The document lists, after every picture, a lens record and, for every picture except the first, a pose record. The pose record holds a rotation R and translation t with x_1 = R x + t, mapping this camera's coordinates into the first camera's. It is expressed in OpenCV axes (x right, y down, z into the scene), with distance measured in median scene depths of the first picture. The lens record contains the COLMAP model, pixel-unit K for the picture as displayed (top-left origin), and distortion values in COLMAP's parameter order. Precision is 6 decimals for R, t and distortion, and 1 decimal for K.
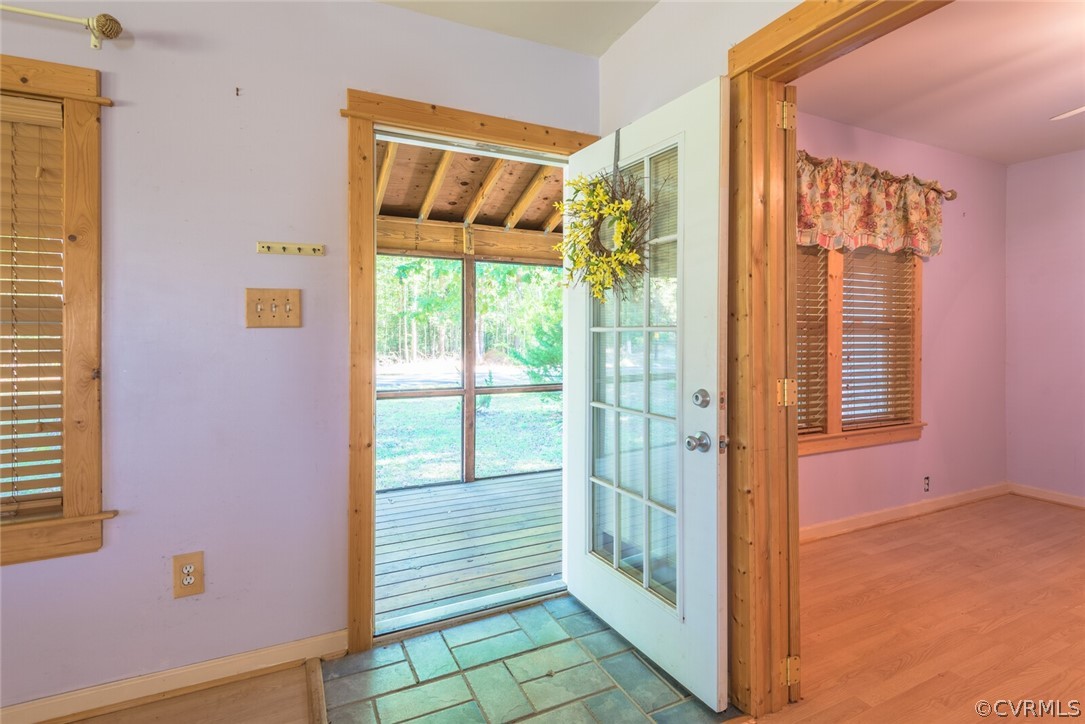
lens RADIAL K [[540.4, 0, 551.4], [0, 540.4, 328.0], [0, 0, 1]] dist [0.014157, -0.007316]
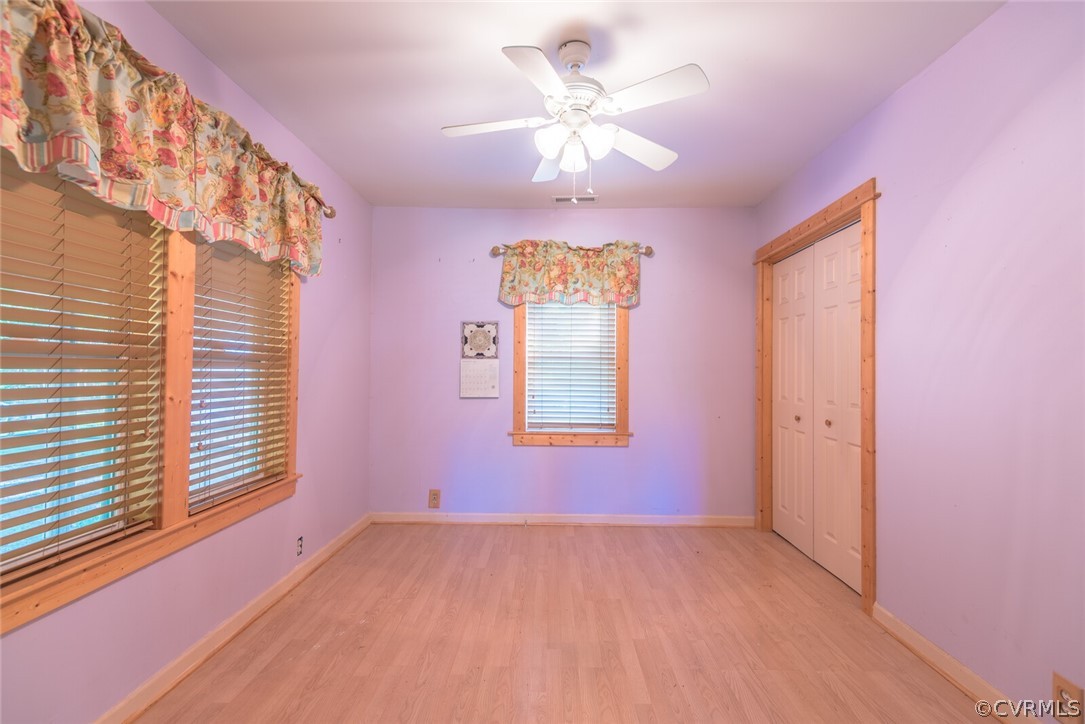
lens RADIAL K [[495.0, 0, 540.4], [0, 495.0, 360.3], [0, 0, 1]] dist [0.014615, -0.007361]
pose [[0.471012, 0.016623, 0.881970, 0.207540], [-0.006796, 0.999861, -0.015216, 0.009631], [-0.882101, 0.001173, 0.471060, 0.351991]]
